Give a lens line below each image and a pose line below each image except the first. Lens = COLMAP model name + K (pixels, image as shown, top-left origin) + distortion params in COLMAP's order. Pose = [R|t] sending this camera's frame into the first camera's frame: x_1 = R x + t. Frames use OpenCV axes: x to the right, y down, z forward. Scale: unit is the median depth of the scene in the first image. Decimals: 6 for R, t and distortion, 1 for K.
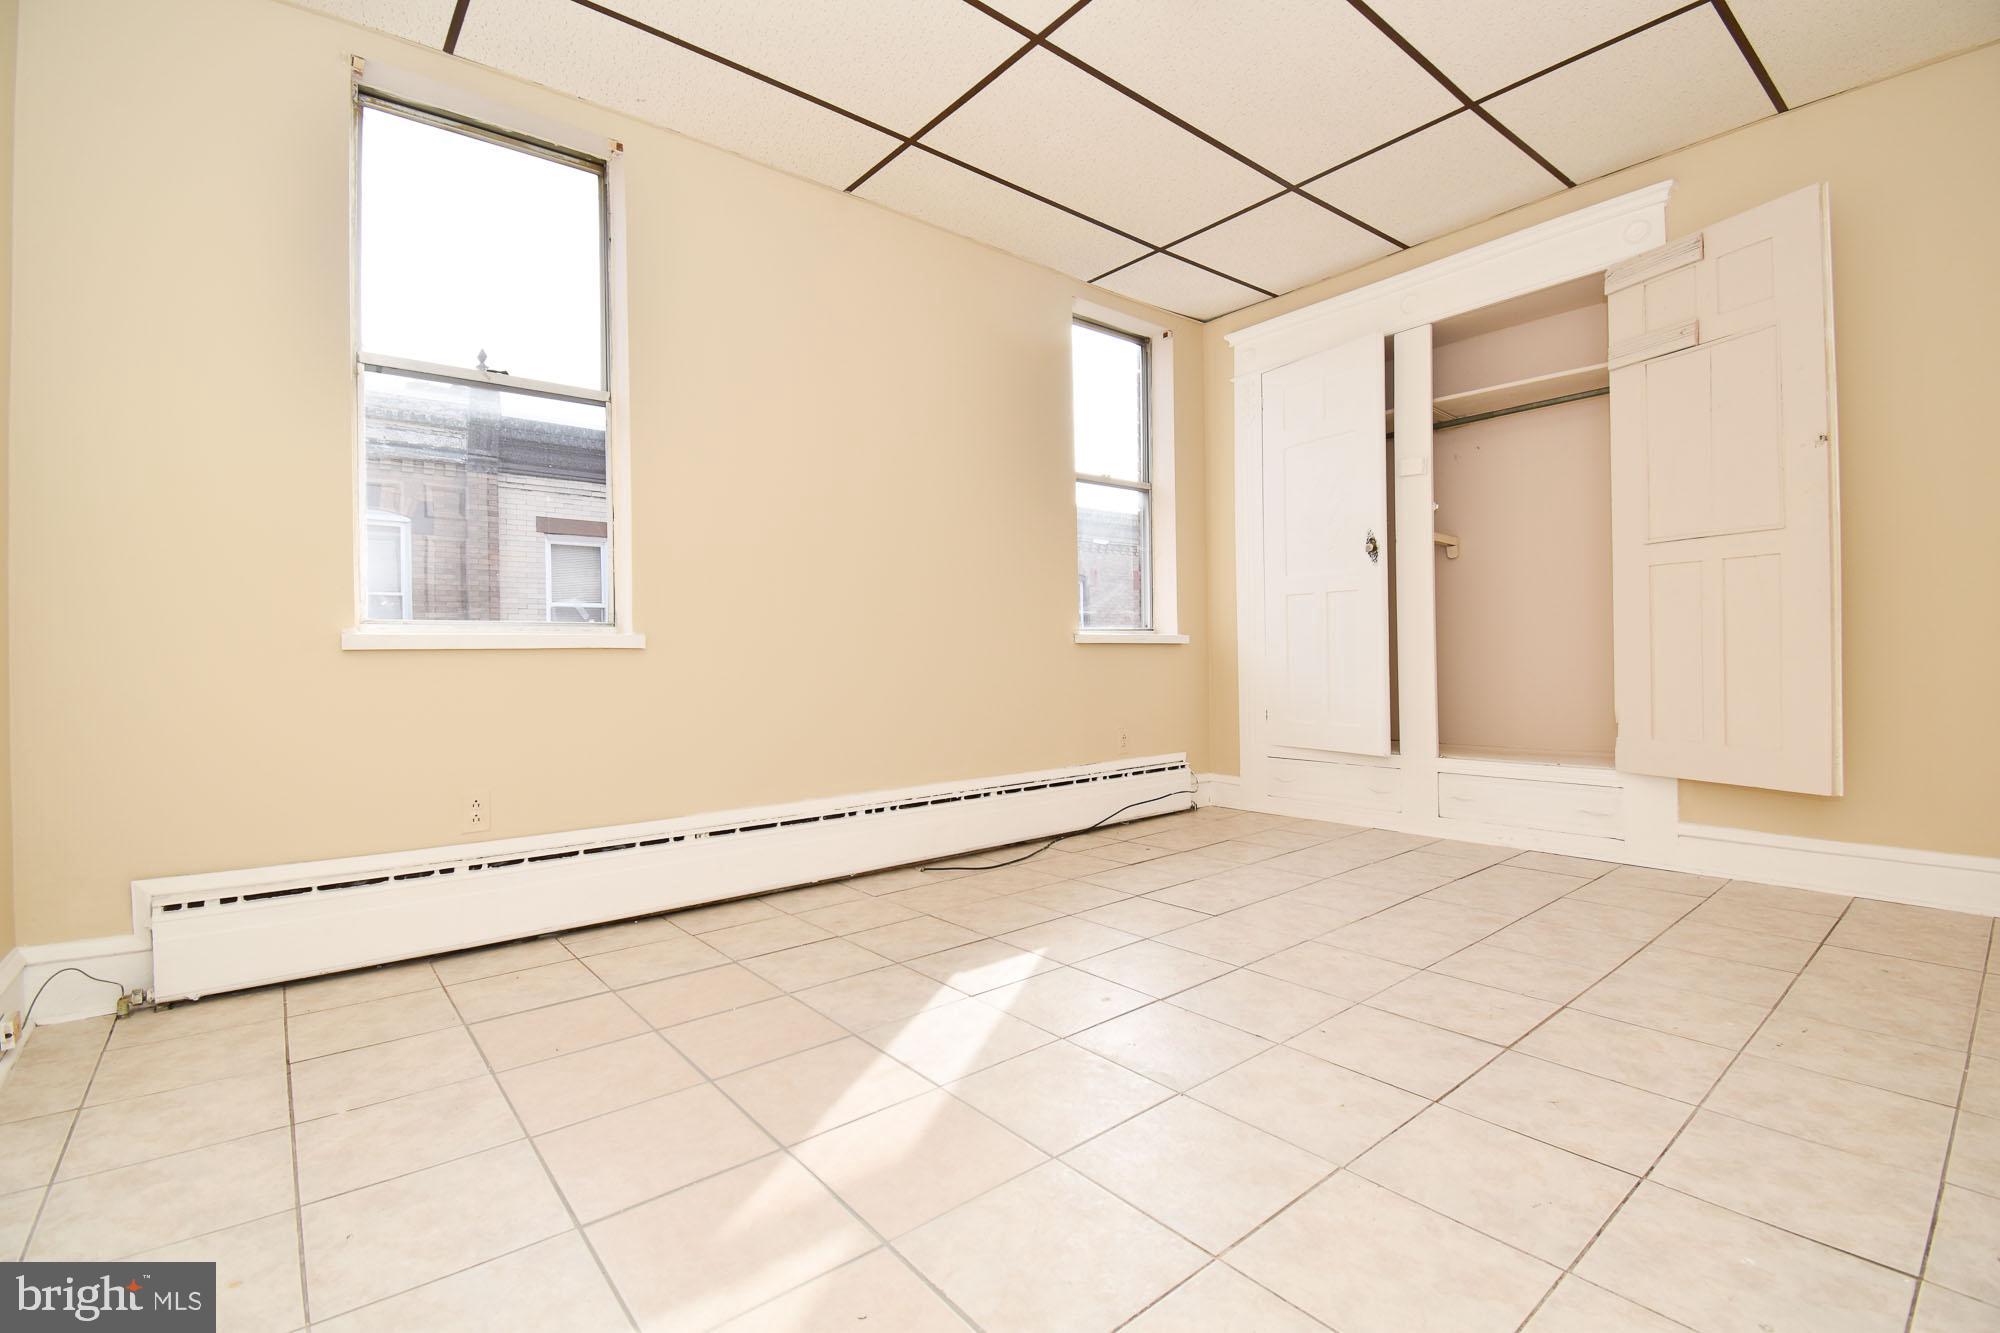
lens RADIAL K [[875.6, 0, 1000.0], [0, 875.6, 666.5], [0, 0, 1]] dist [0.009929, -0.021276]
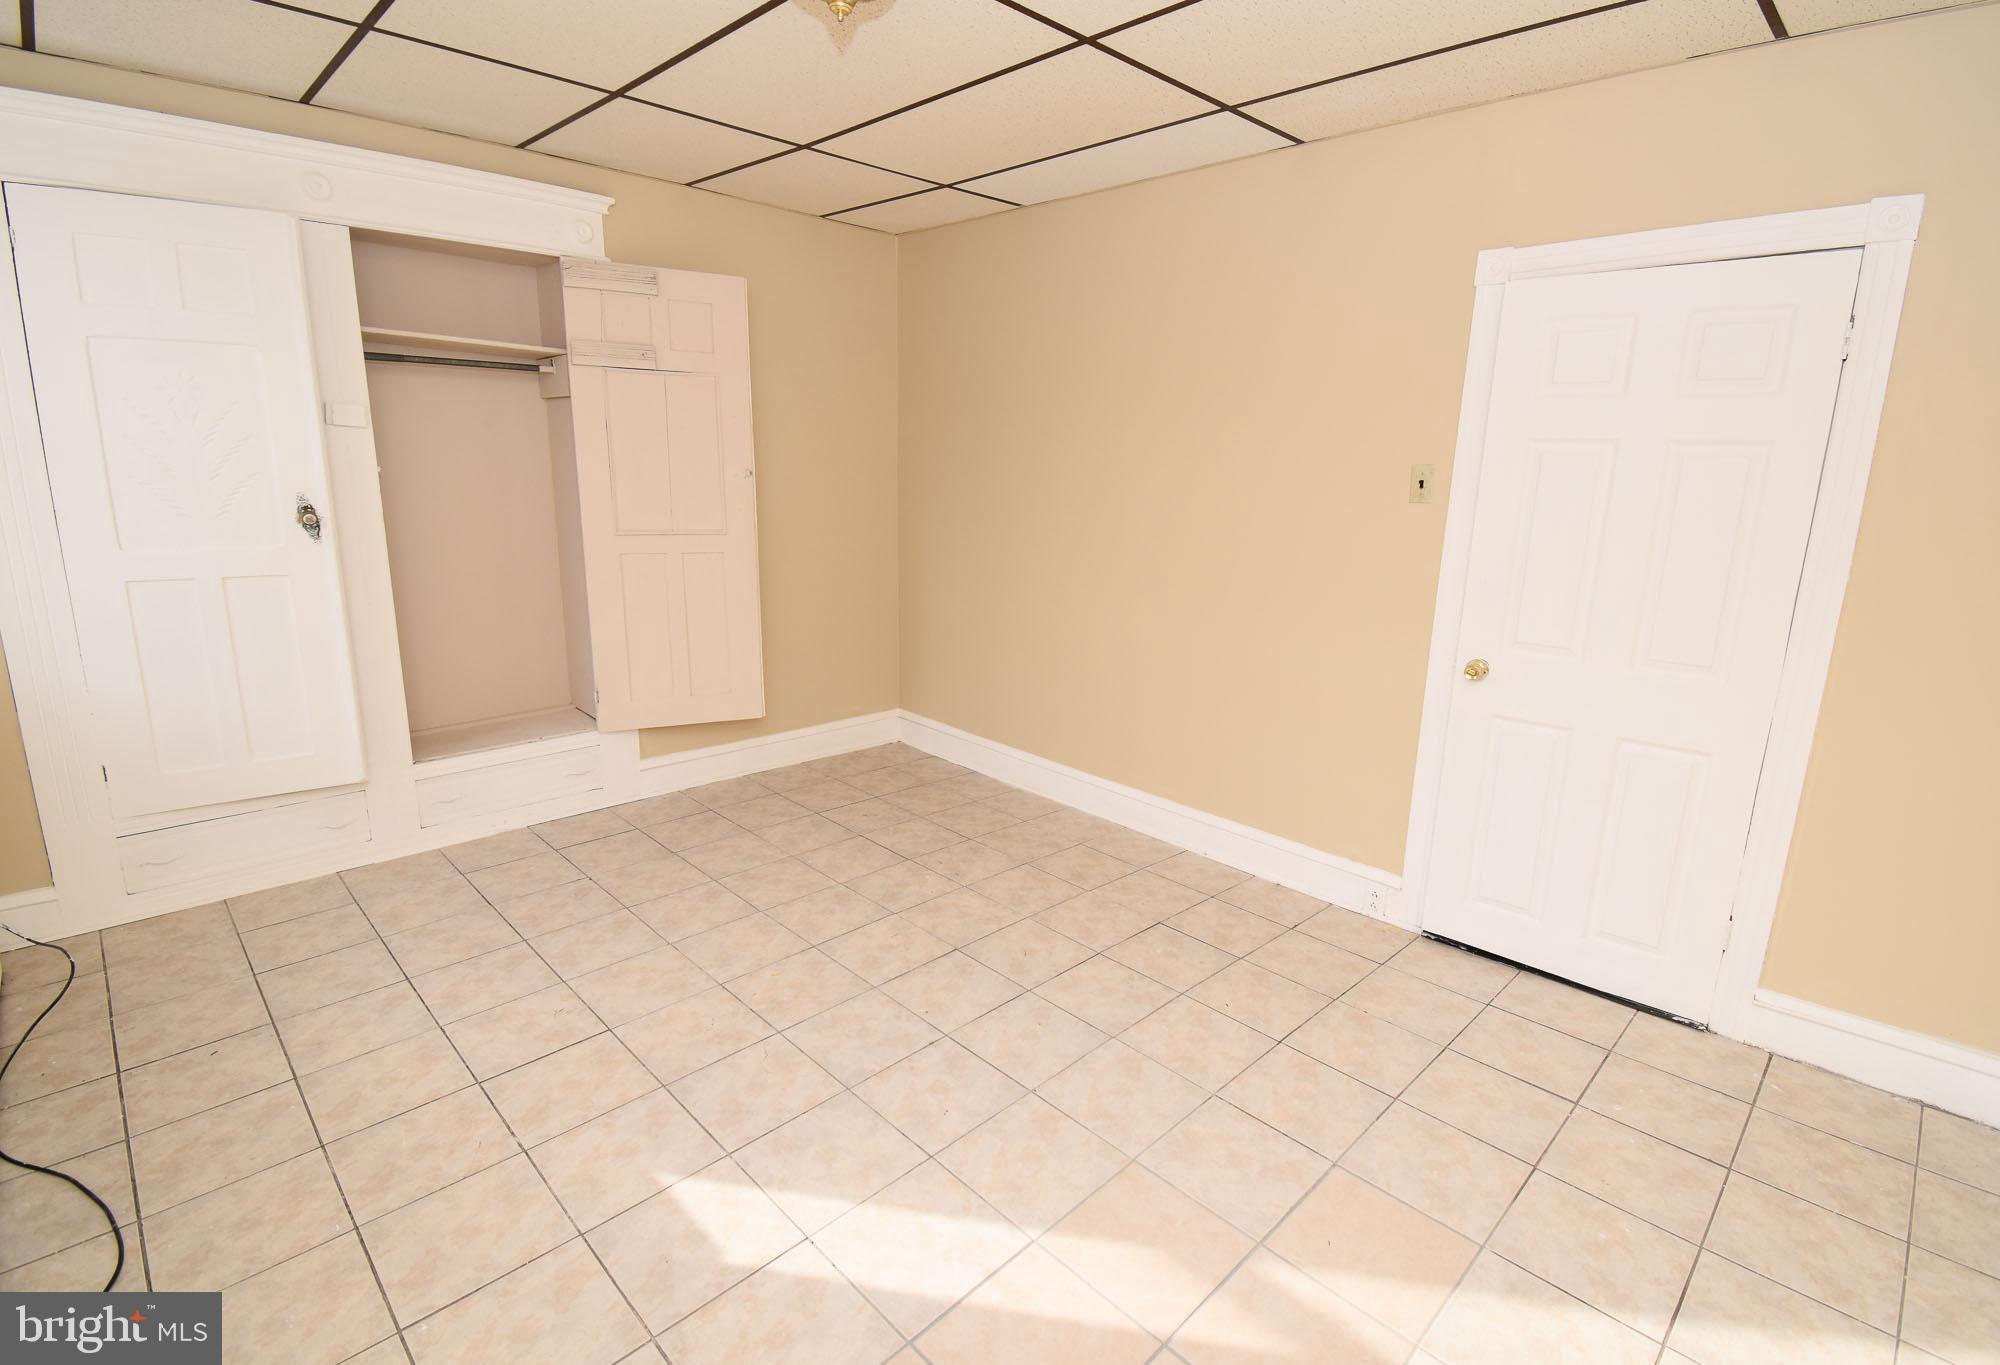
lens RADIAL K [[957.0, 0, 1010.2], [0, 957.0, 678.5], [0, 0, 1]] dist [0.001144, -0.000460]
pose [[-0.098136, -0.214498, 0.971782, -0.752772], [-0.008602, 0.976642, 0.214702, -0.306648], [-0.995136, 0.012711, -0.097689, 0.824008]]
